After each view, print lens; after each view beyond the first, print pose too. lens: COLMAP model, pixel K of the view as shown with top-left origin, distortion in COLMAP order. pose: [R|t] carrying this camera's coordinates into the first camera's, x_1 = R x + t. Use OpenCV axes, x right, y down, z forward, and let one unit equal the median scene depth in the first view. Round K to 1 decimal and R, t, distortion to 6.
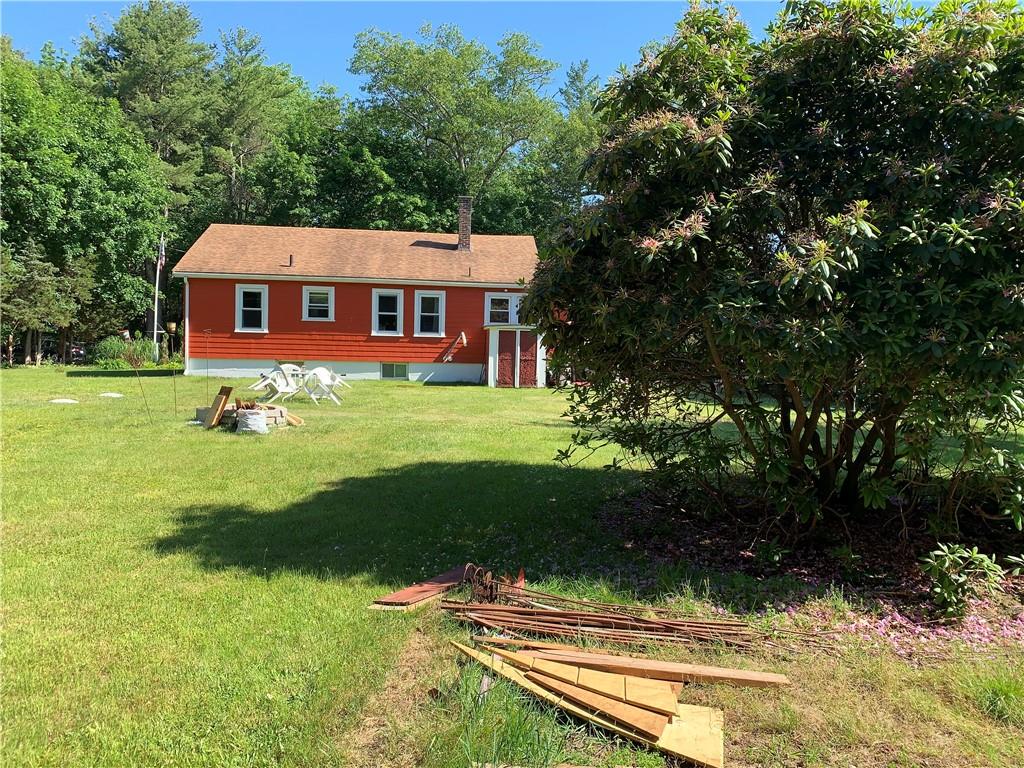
lens RADIAL K [[793.4, 0, 509.7], [0, 793.4, 391.0], [0, 0, 1]] dist [0.060275, -0.058453]
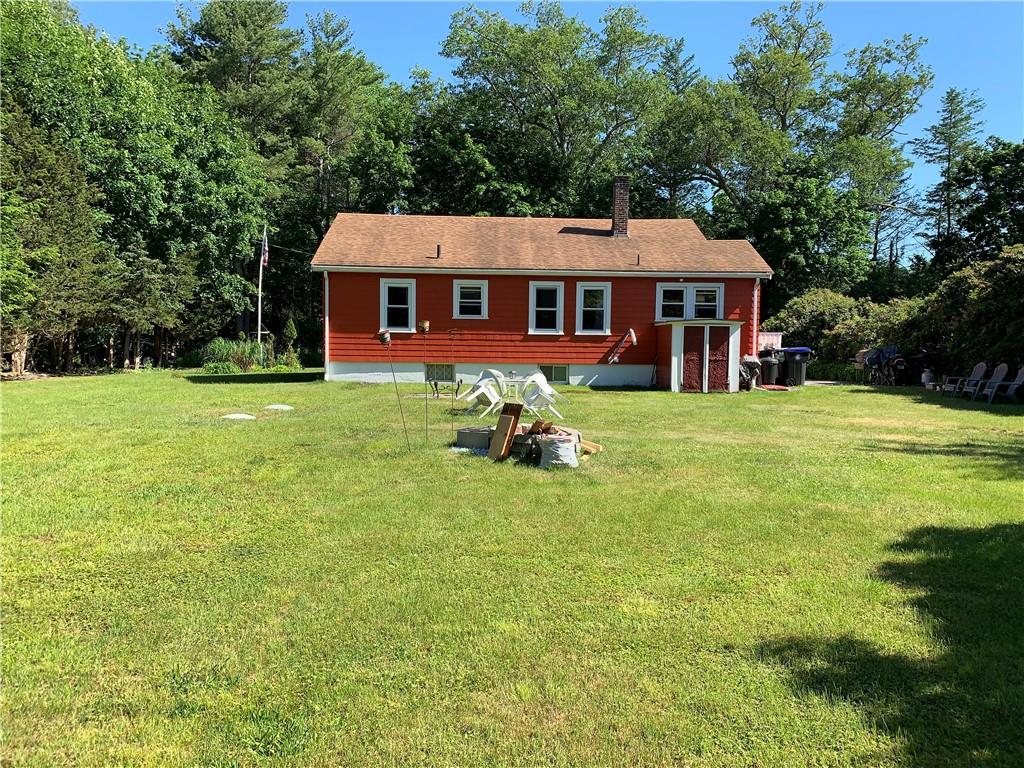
lens RADIAL K [[793.4, 0, 516.8], [0, 793.4, 394.7], [0, 0, 1]] dist [0.060275, -0.058453]
pose [[0.998959, -0.006260, -0.045177, -0.101608], [0.006621, 0.999947, 0.007857, -0.006390], [0.045126, -0.008148, 0.998948, 0.080021]]
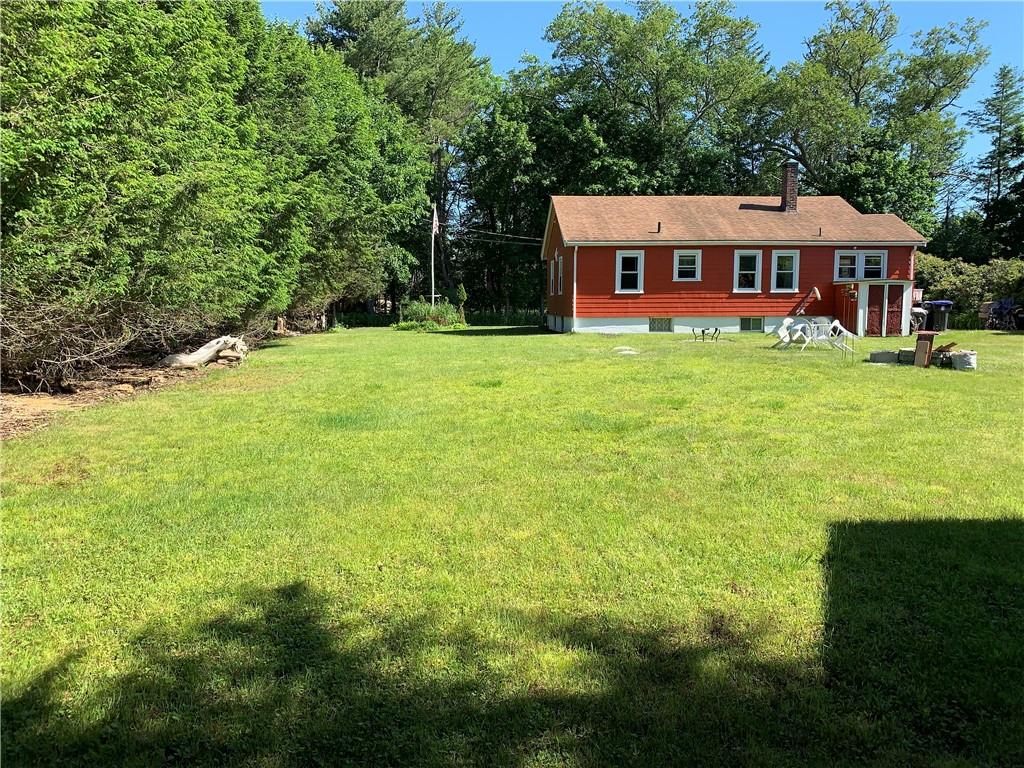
lens RADIAL K [[793.4, 0, 511.5], [0, 793.4, 389.4], [0, 0, 1]] dist [0.060275, -0.058453]
pose [[0.999242, -0.018549, -0.034232, -0.307537], [0.020228, 0.998576, 0.049356, 0.002339], [0.033268, -0.050011, 0.998194, -0.085657]]
